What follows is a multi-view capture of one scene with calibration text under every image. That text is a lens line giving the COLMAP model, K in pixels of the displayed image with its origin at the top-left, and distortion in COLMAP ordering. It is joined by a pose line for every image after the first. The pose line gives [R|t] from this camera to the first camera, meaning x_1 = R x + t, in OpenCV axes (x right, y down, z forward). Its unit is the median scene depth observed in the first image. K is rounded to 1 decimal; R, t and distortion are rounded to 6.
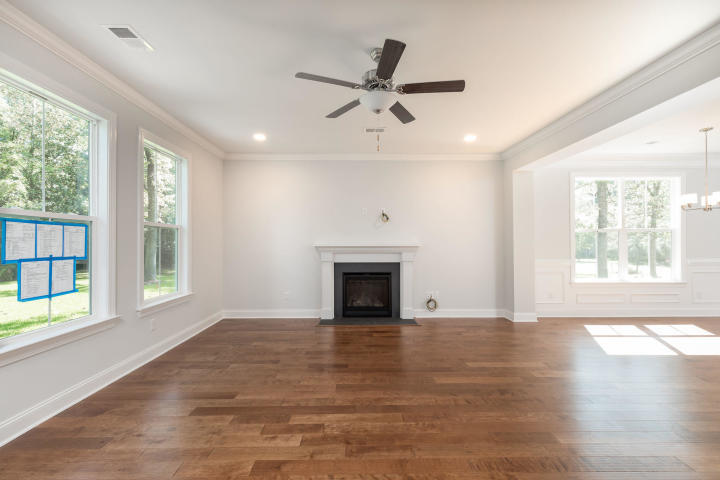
lens RADIAL K [[322.2, 0, 360.0], [0, 322.2, 240.0], [0, 0, 1]] dist [0.001885, -0.000196]
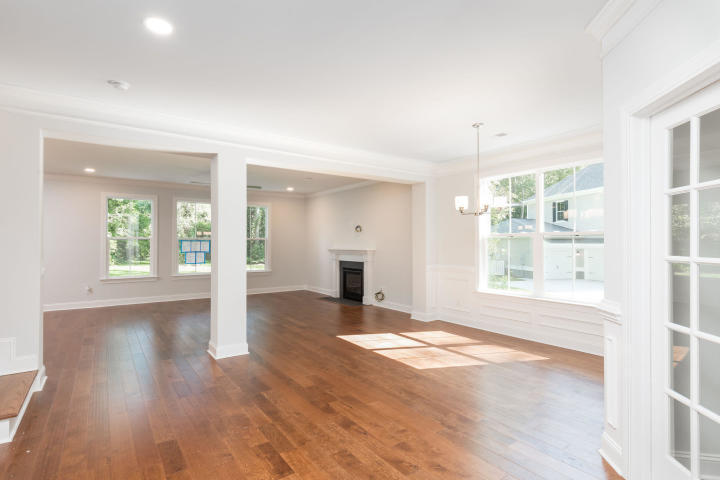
lens RADIAL K [[361.3, 0, 360.0], [0, 361.3, 240.0], [0, 0, 1]] dist [-0.001988, -0.000444]
pose [[0.576855, -0.006744, -0.816819, 1.358050], [0.006738, 0.999971, -0.003498, -0.017585], [0.816819, -0.003485, 0.576883, 0.118725]]
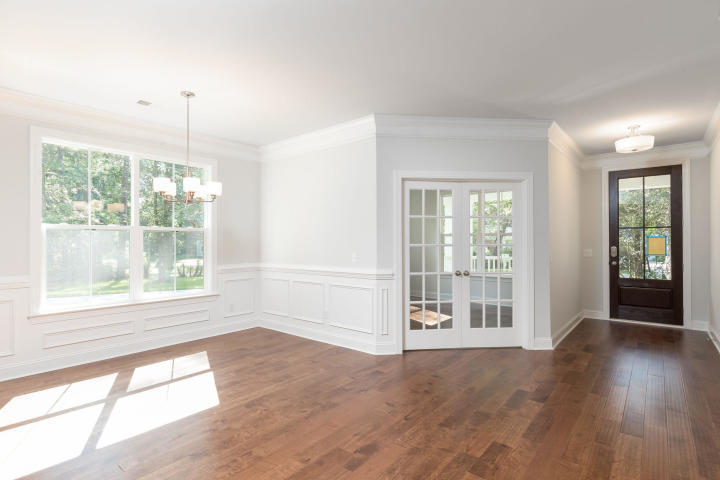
lens RADIAL K [[361.3, 0, 360.0], [0, 361.3, 240.0], [0, 0, 1]] dist [-0.001988, -0.000444]
pose [[0.644436, 0.009949, 0.764593, 0.556660], [-0.009654, 0.999942, -0.004875, -0.005995], [-0.764597, -0.004239, 0.644495, 0.129517]]
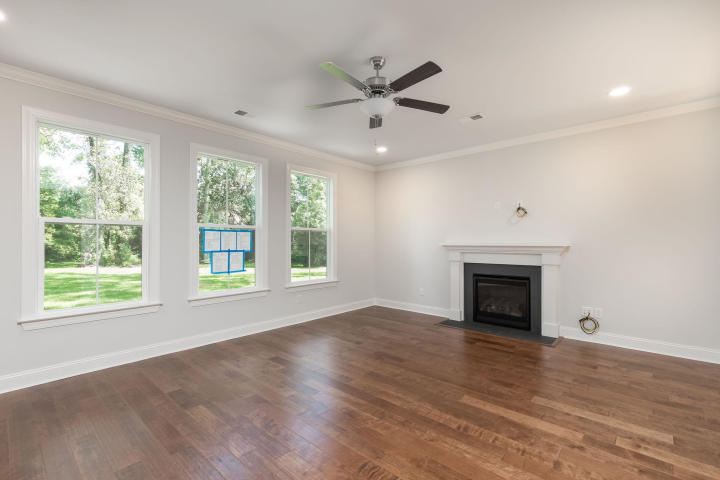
lens RADIAL K [[322.2, 0, 360.0], [0, 322.2, 240.0], [0, 0, 1]] dist [0.001885, -0.000196]
pose [[0.732489, -0.003571, -0.680770, 0.350155], [0.006538, 0.999977, 0.001789, -0.000398], [0.680748, -0.005761, 0.732495, 0.092684]]
